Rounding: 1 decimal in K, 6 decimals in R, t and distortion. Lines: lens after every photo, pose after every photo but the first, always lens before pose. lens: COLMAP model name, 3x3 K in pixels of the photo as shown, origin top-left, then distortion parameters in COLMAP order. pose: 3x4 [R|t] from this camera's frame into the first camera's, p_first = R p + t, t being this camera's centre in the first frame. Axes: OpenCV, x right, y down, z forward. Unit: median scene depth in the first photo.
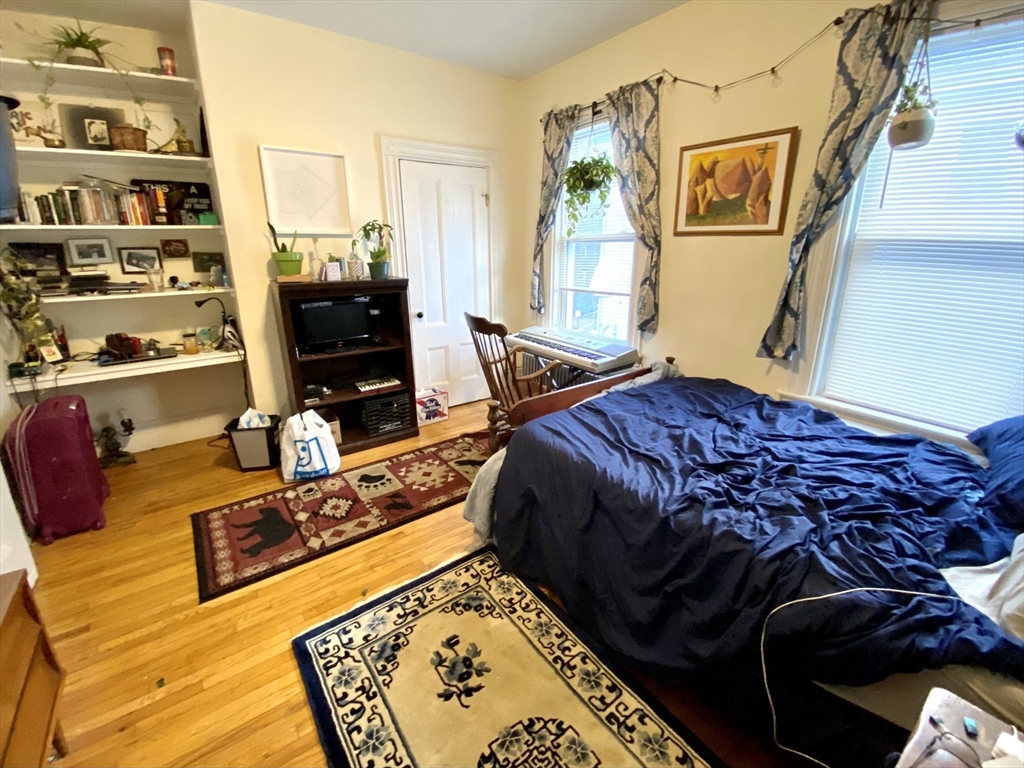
lens RADIAL K [[439.6, 0, 514.6], [0, 439.6, 381.4], [0, 0, 1]] dist [0.035073, -0.018720]
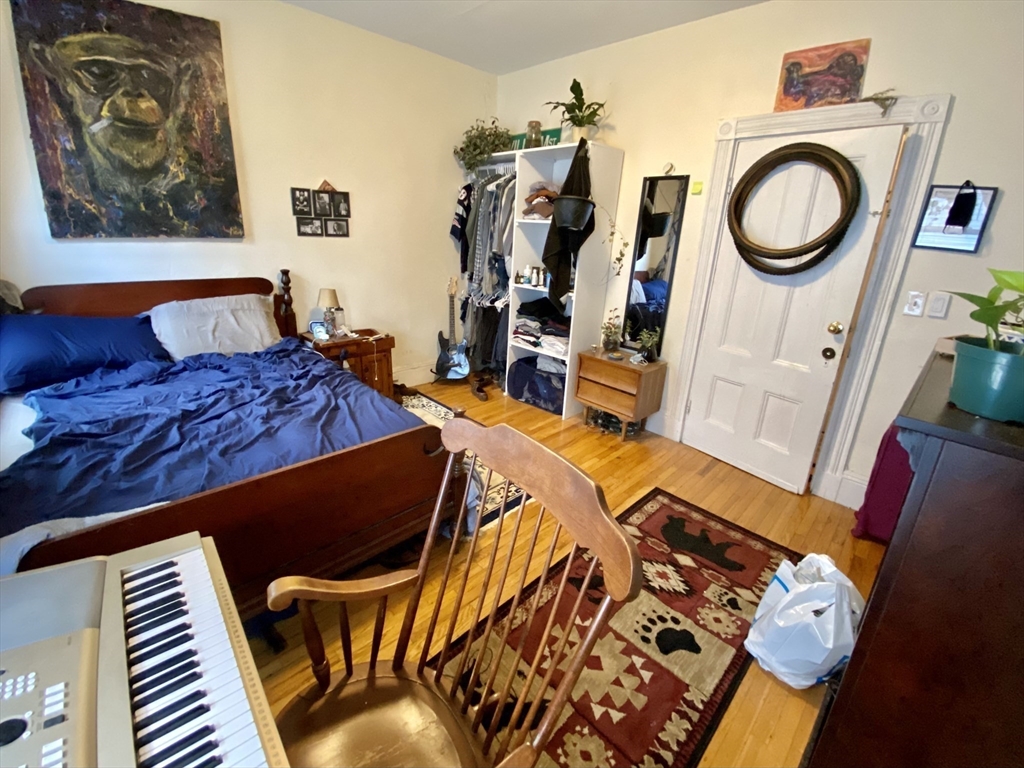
lens RADIAL K [[430.4, 0, 512.0], [0, 430.4, 384.0], [0, 0, 1]] dist [0.031387, -0.025722]
pose [[-0.987514, 0.013132, -0.156984, -0.026312], [-0.087873, 0.781159, 0.618117, -0.494726], [0.130747, 0.624193, -0.770252, 1.534124]]
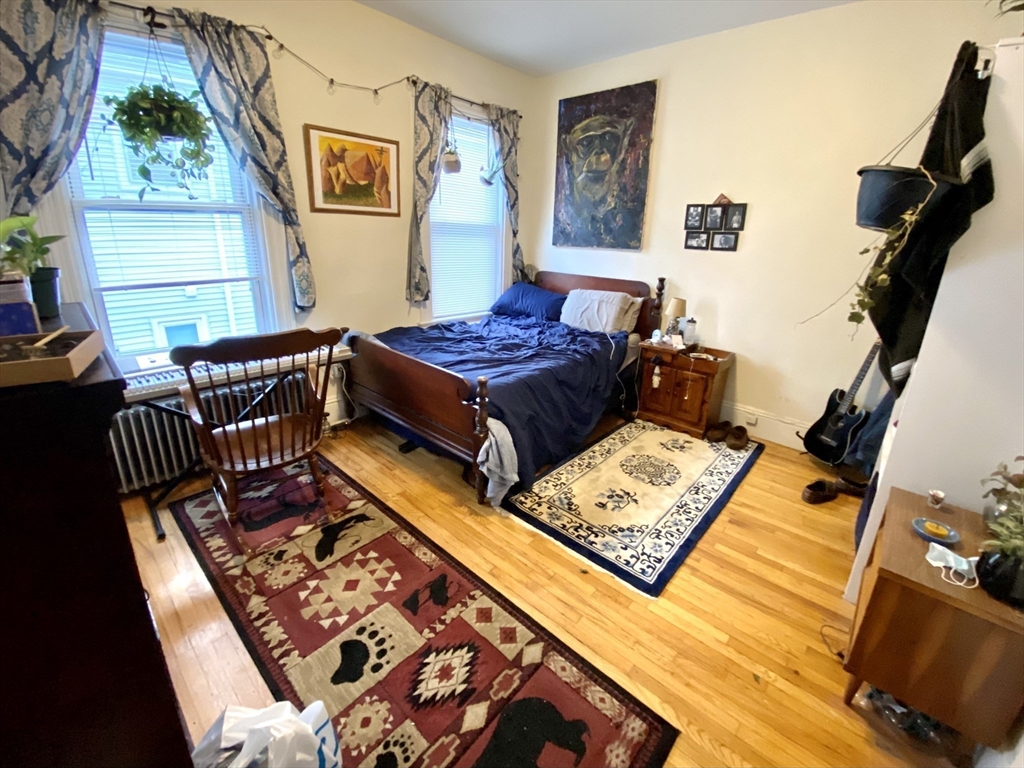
lens RADIAL K [[430.4, 0, 512.0], [0, 430.4, 384.0], [0, 0, 1]] dist [0.031387, -0.025722]
pose [[-0.203542, -0.333195, 0.920626, -0.939244], [0.279250, 0.881494, 0.380772, -0.282718], [-0.938398, 0.334587, -0.086376, 0.956641]]
